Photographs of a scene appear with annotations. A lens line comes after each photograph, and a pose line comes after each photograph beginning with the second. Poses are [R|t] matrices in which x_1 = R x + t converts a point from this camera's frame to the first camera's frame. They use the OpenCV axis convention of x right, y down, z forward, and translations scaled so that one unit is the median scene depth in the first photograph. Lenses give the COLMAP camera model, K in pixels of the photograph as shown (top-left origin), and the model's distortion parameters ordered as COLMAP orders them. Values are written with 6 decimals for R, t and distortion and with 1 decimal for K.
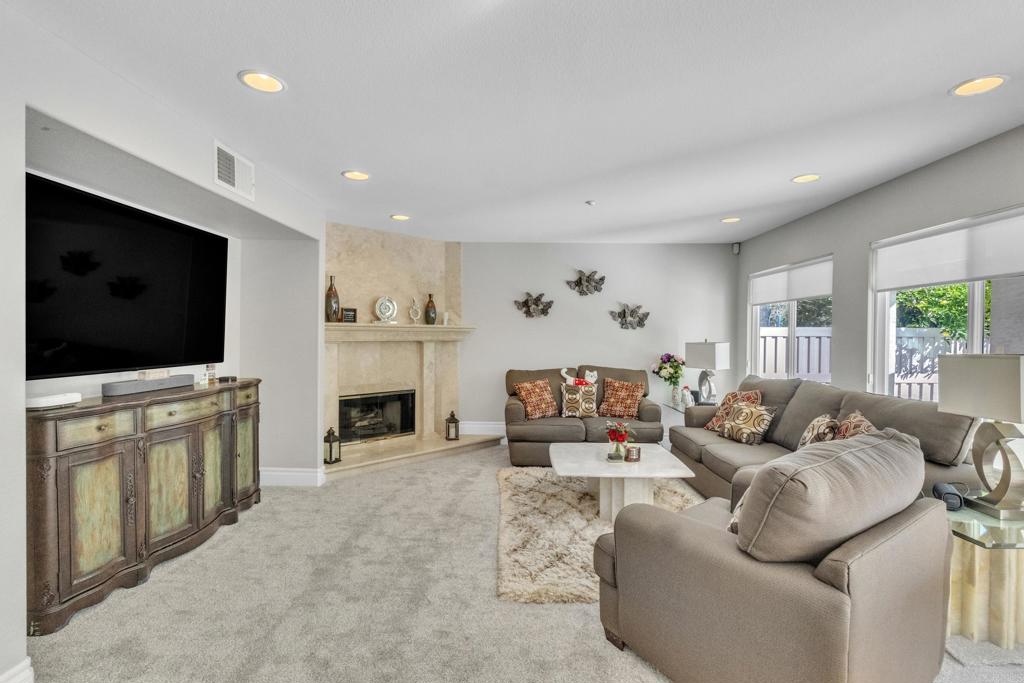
lens RADIAL K [[478.4, 0, 515.4], [0, 478.4, 341.7], [0, 0, 1]] dist [0.004876, 0.000292]
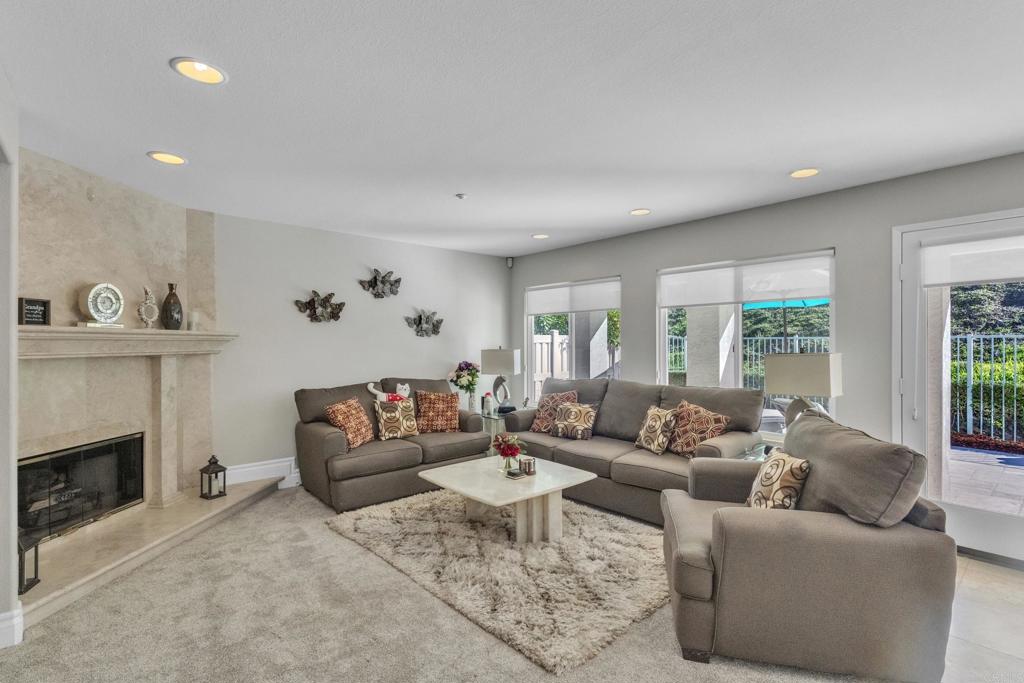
lens RADIAL K [[478.4, 0, 515.4], [0, 478.4, 341.7], [0, 0, 1]] dist [0.004876, 0.000292]
pose [[0.744715, -0.007523, 0.667340, -0.279080], [0.017905, 0.999802, -0.008710, -0.005464], [-0.667143, 0.018435, 0.744702, 0.200167]]
